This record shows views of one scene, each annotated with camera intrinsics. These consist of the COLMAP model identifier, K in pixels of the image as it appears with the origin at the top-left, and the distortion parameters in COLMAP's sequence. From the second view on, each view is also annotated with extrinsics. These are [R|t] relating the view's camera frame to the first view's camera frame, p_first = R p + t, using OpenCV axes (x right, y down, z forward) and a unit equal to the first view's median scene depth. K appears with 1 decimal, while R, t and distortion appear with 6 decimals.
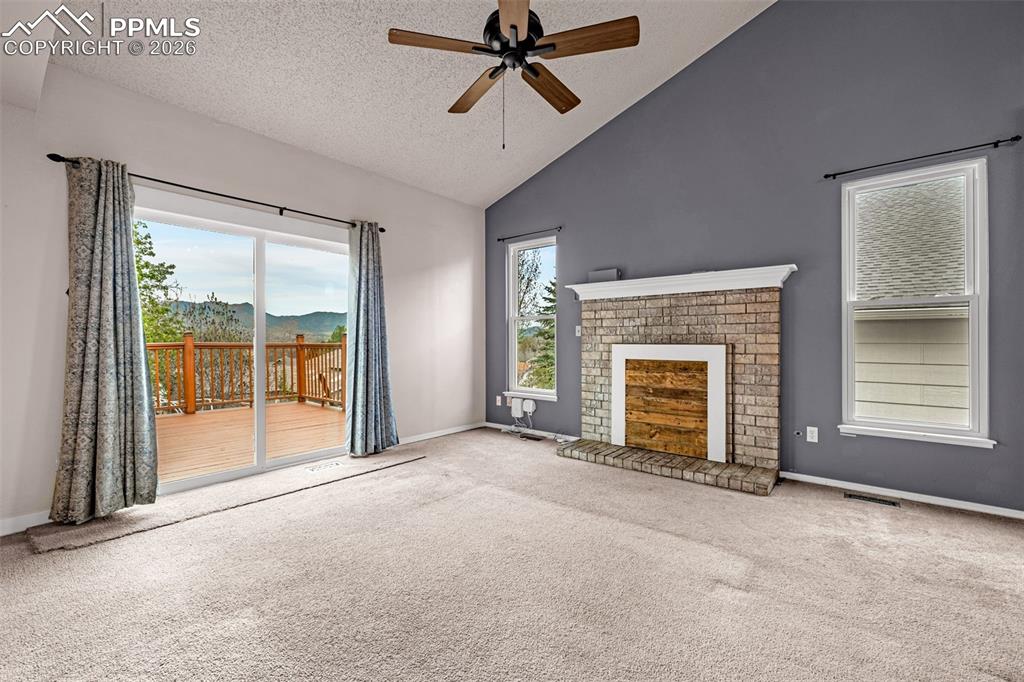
lens RADIAL K [[426.0, 0, 509.7], [0, 426.0, 342.3], [0, 0, 1]] dist [-0.000965, -0.000273]
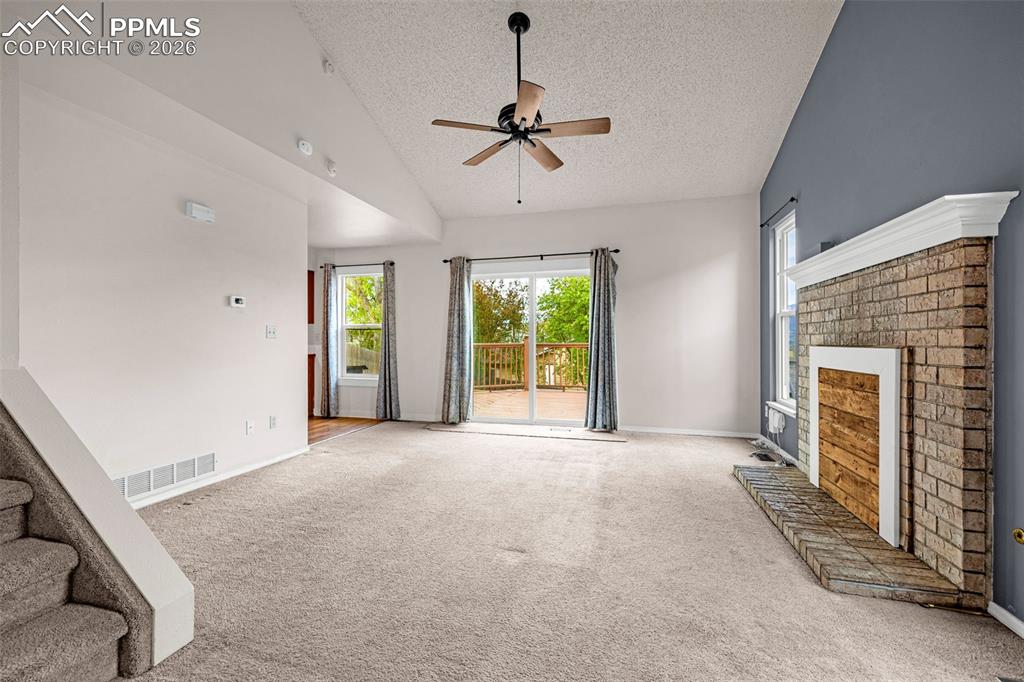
lens RADIAL K [[426.0, 0, 517.4], [0, 426.0, 342.1], [0, 0, 1]] dist [-0.000965, -0.000273]
pose [[0.424631, 0.000477, -0.905366, 0.807367], [-0.003333, 0.999994, -0.001037, -0.000680], [0.905360, 0.003458, 0.424630, 0.265240]]
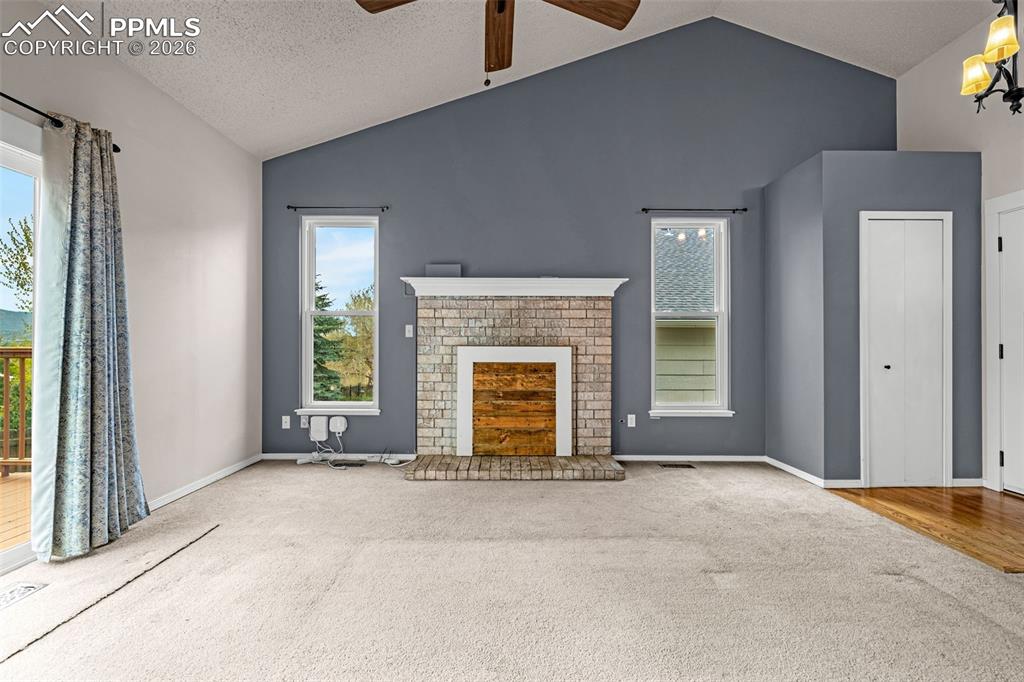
lens RADIAL K [[426.0, 0, 508.2], [0, 426.0, 341.7], [0, 0, 1]] dist [-0.000965, -0.000273]
pose [[0.772025, 0.003837, 0.635581, -0.299845], [-0.001313, 0.999989, -0.004442, -0.001838], [-0.635591, 0.002595, 0.772021, 0.263302]]
